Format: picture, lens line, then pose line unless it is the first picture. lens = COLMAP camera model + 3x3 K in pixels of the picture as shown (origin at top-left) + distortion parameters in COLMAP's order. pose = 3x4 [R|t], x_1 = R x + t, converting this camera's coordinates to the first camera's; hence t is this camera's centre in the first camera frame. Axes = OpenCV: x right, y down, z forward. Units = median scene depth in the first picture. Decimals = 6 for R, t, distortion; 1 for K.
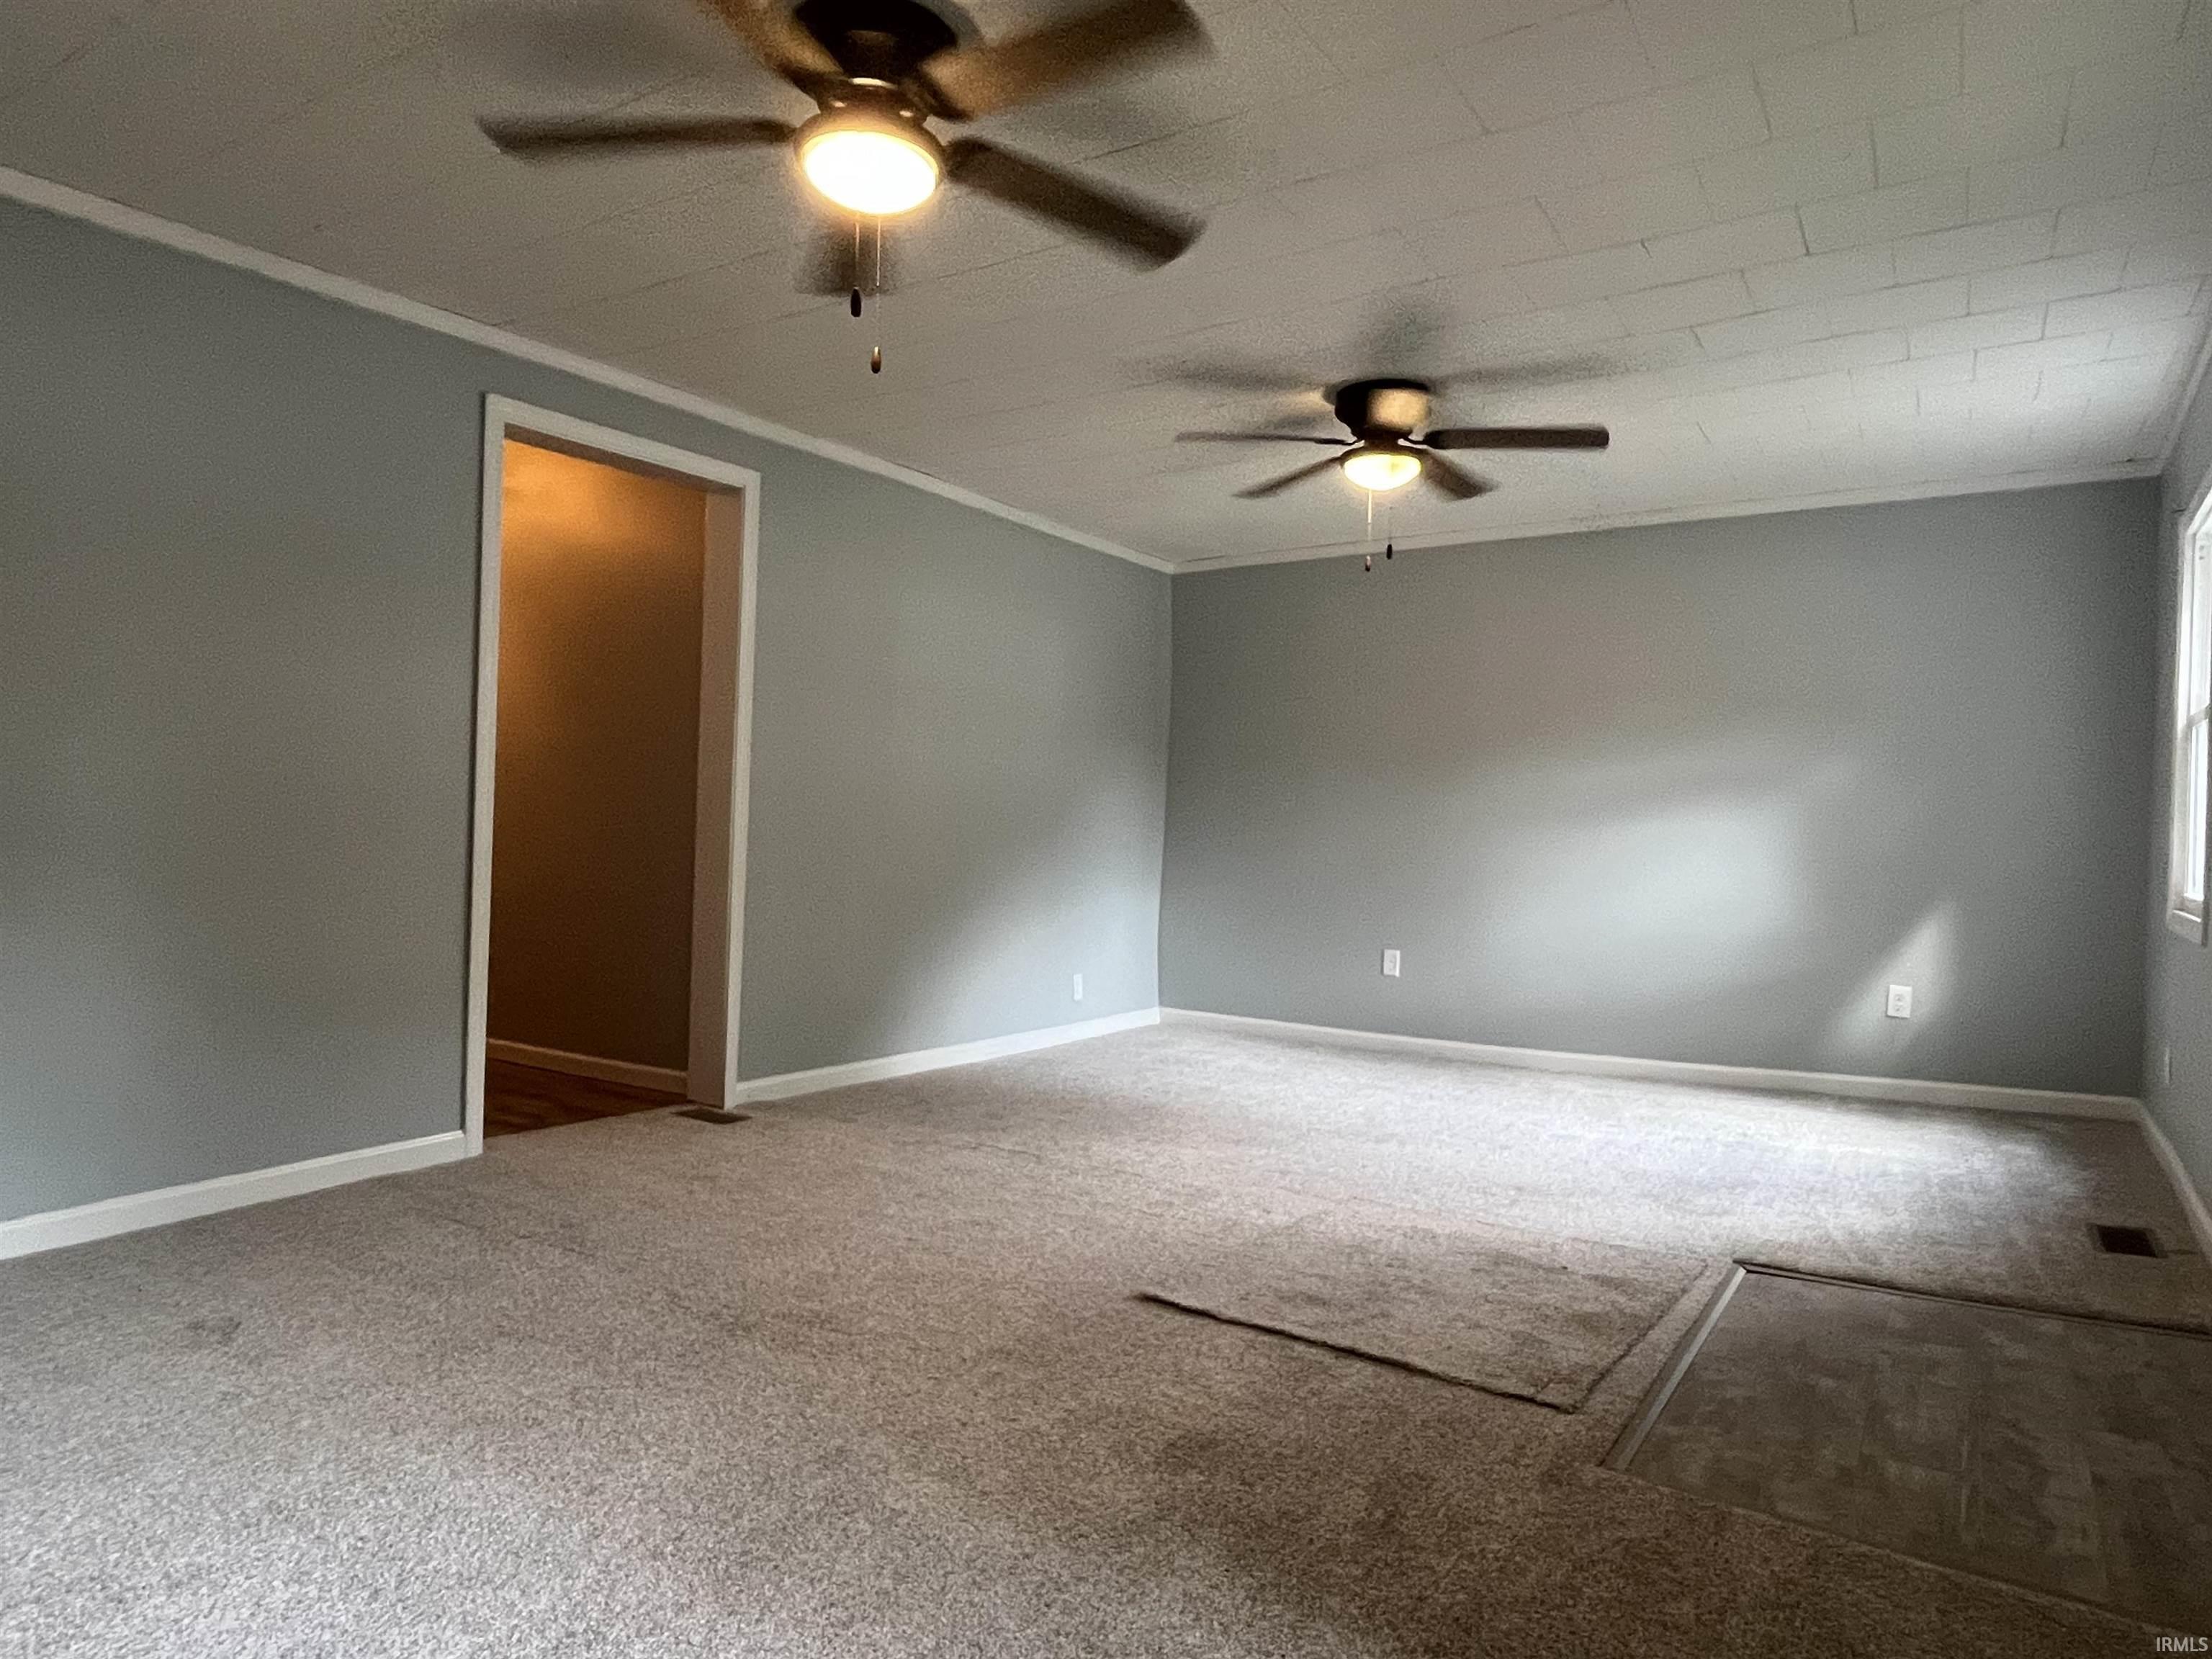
lens RADIAL K [[1330.0, 0, 1102.1], [0, 1330.0, 833.1], [0, 0, 1]] dist [-0.002863, 0.000923]
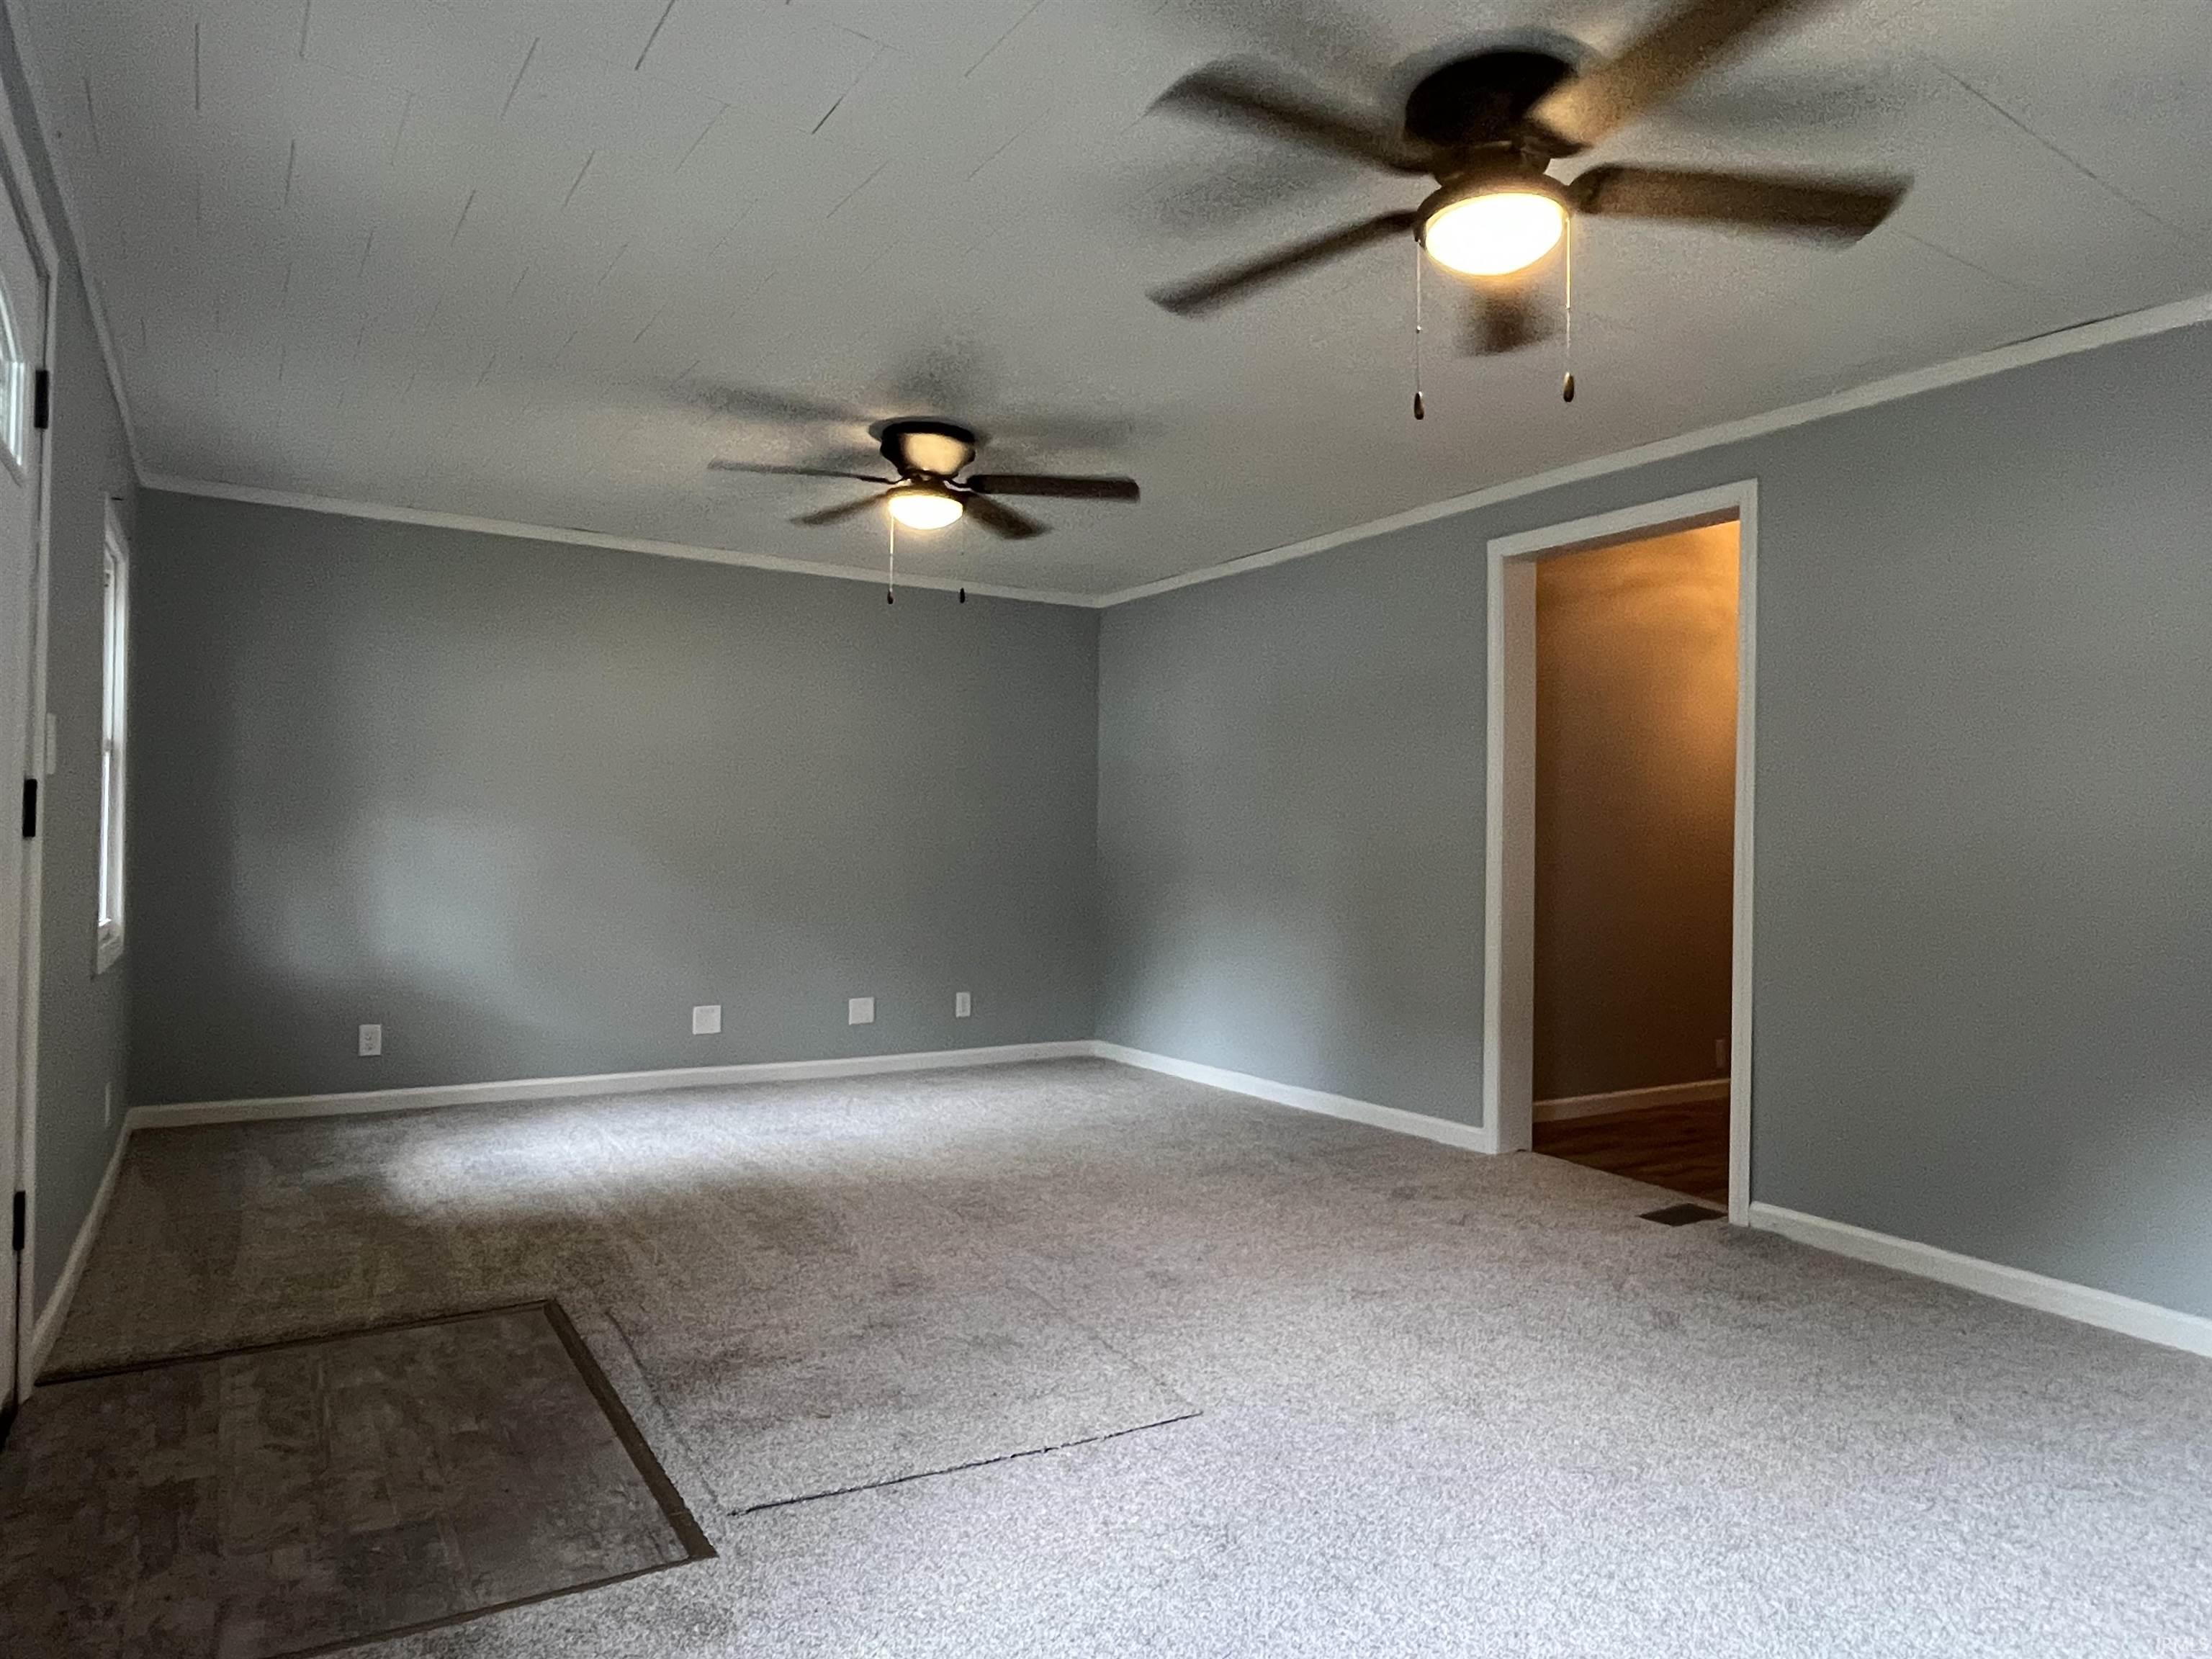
lens RADIAL K [[1330.0, 0, 1102.1], [0, 1330.0, 833.1], [0, 0, 1]] dist [-0.002863, 0.000923]
pose [[-0.393327, -0.035216, -0.918724, 1.010477], [-0.033650, 0.999148, -0.023892, -0.016977], [0.918783, 0.021518, -0.394177, 1.425589]]
